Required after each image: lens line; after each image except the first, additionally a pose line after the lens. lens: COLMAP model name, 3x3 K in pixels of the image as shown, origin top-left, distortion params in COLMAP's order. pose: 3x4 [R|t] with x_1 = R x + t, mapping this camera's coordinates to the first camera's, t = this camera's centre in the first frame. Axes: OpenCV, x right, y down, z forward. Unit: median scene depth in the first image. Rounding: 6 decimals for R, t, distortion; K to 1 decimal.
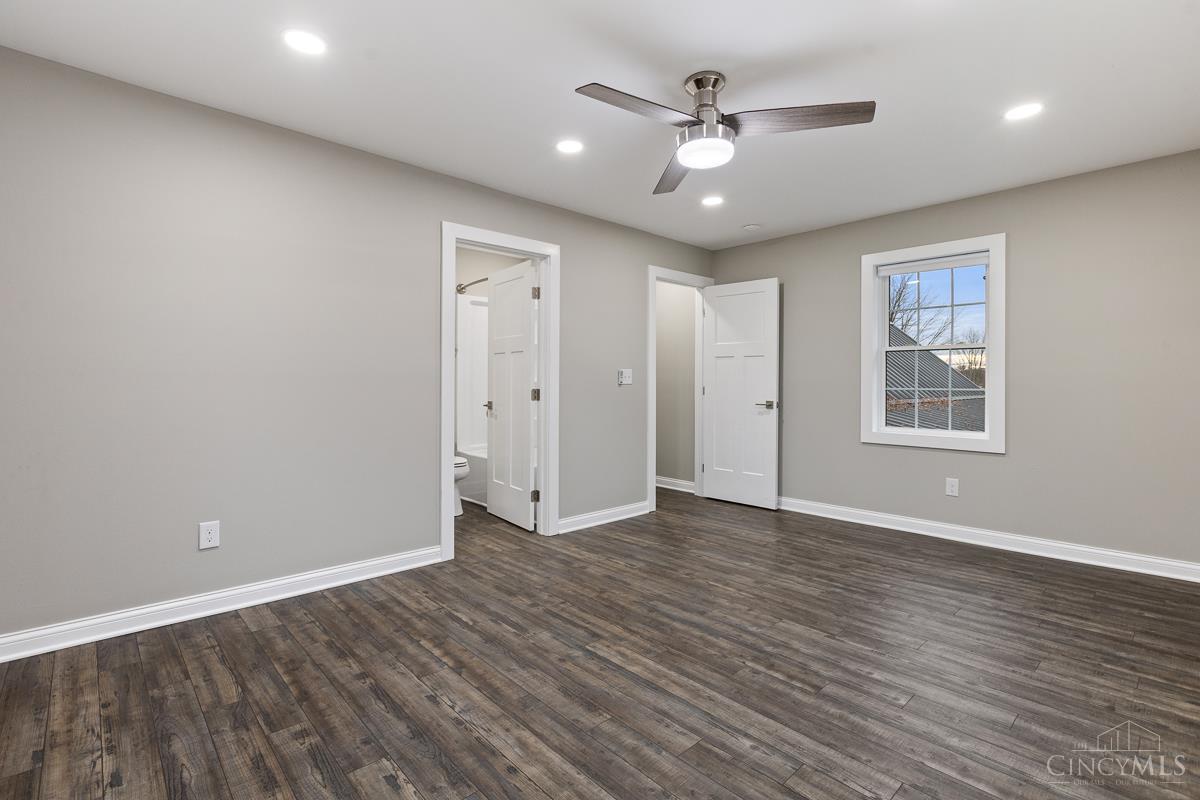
lens RADIAL K [[546.1, 0, 601.0], [0, 546.1, 396.6], [0, 0, 1]] dist [0.002030, -0.000082]
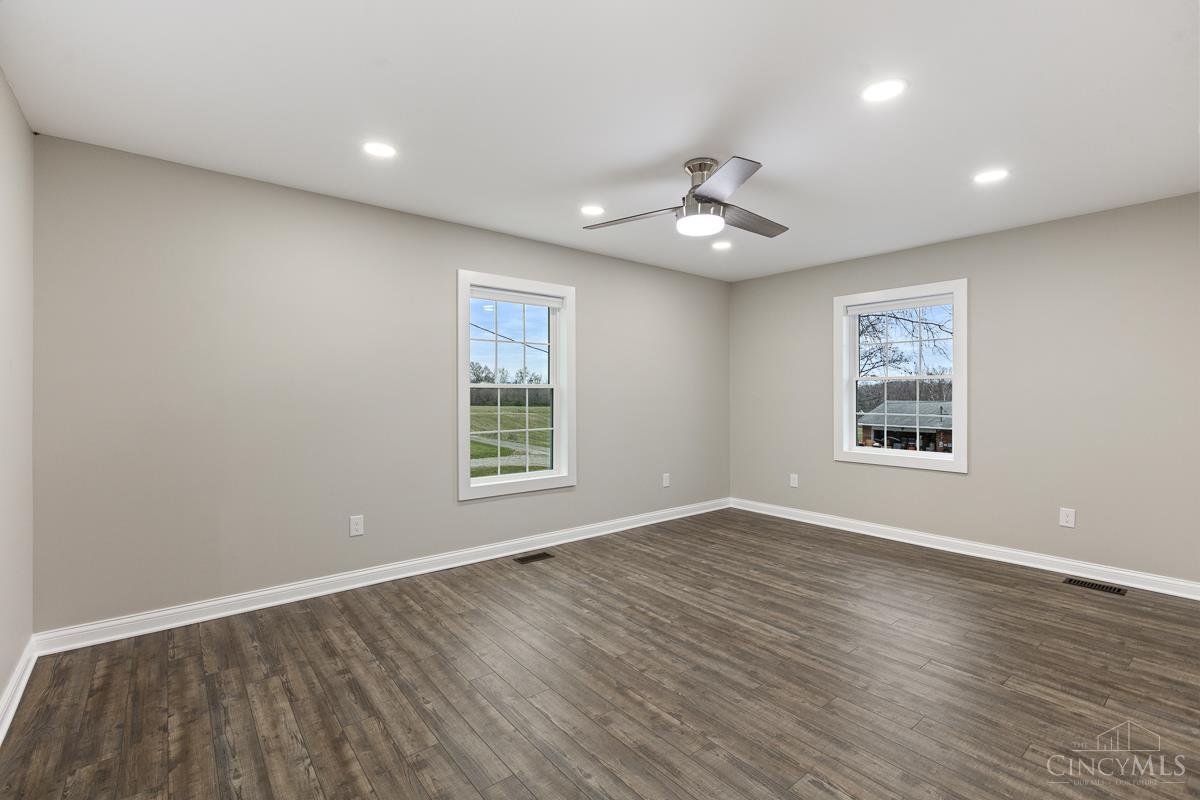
lens RADIAL K [[546.1, 0, 600.0], [0, 546.1, 393.0], [0, 0, 1]] dist [0.002030, -0.000082]
pose [[-0.998201, -0.004792, 0.059771, 0.338639], [-0.003334, 0.999695, 0.024464, -0.104625], [-0.059870, 0.024220, -0.997912, 2.197070]]
